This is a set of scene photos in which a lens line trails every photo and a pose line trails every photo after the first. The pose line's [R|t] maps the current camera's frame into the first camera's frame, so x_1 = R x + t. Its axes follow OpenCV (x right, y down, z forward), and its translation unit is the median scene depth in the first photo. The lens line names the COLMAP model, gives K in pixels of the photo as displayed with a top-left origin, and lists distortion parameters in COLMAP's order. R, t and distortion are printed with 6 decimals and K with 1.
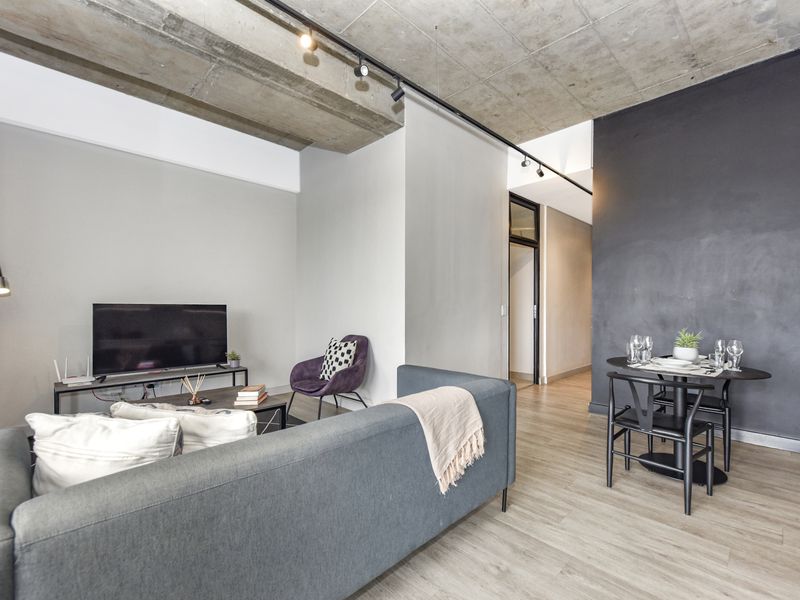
lens RADIAL K [[365.2, 0, 398.1], [0, 365.2, 307.1], [0, 0, 1]] dist [0.007885, -0.000616]
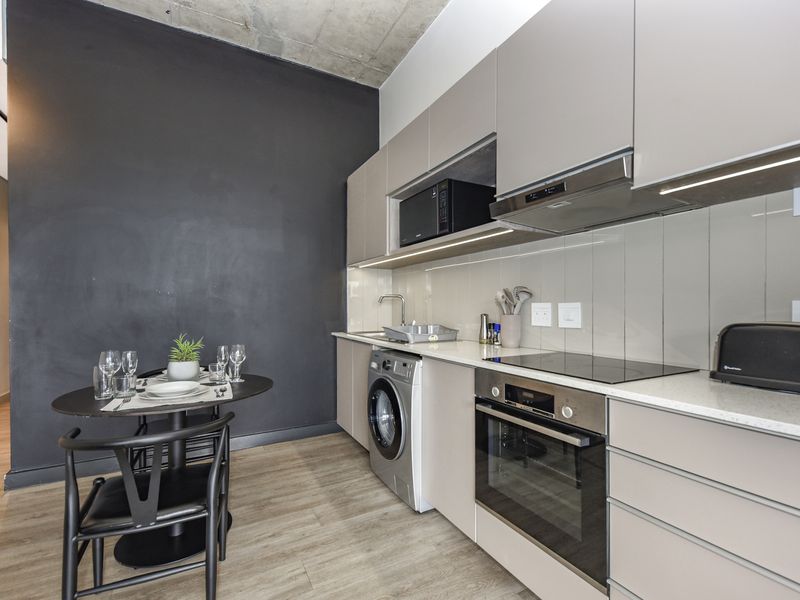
lens RADIAL K [[365.2, 0, 398.1], [0, 365.2, 307.1], [0, 0, 1]] dist [0.007885, -0.000616]
pose [[0.259375, -0.007857, 0.965745, 0.166234], [0.002312, 0.999969, 0.007515, -0.000357], [-0.965774, 0.000284, 0.259385, 0.339009]]
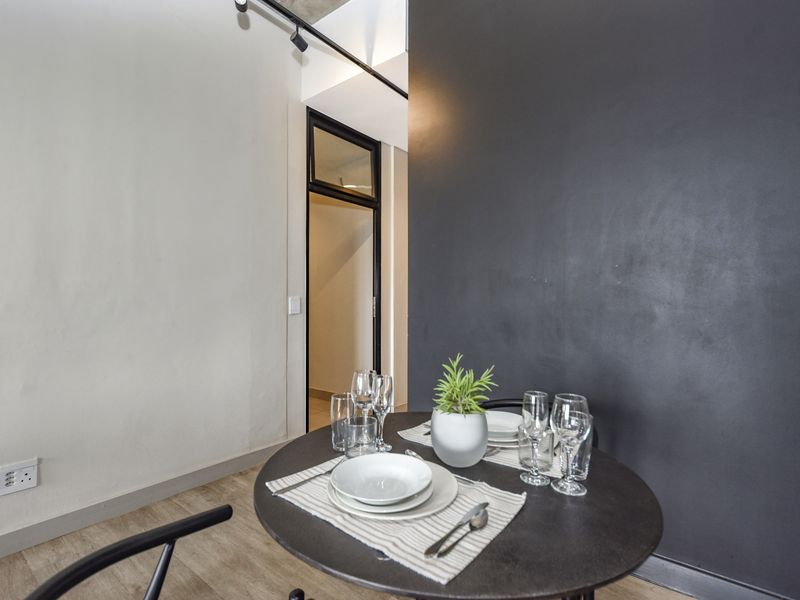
lens RADIAL K [[396.4, 0, 400.0], [0, 396.4, 300.0], [0, 0, 1]] dist [0.002387, 0.000473]
pose [[0.989601, 0.001935, 0.143826, 0.559493], [-0.001019, 0.999979, -0.006439, 0.005850], [-0.143835, 0.006225, 0.989582, 0.525350]]
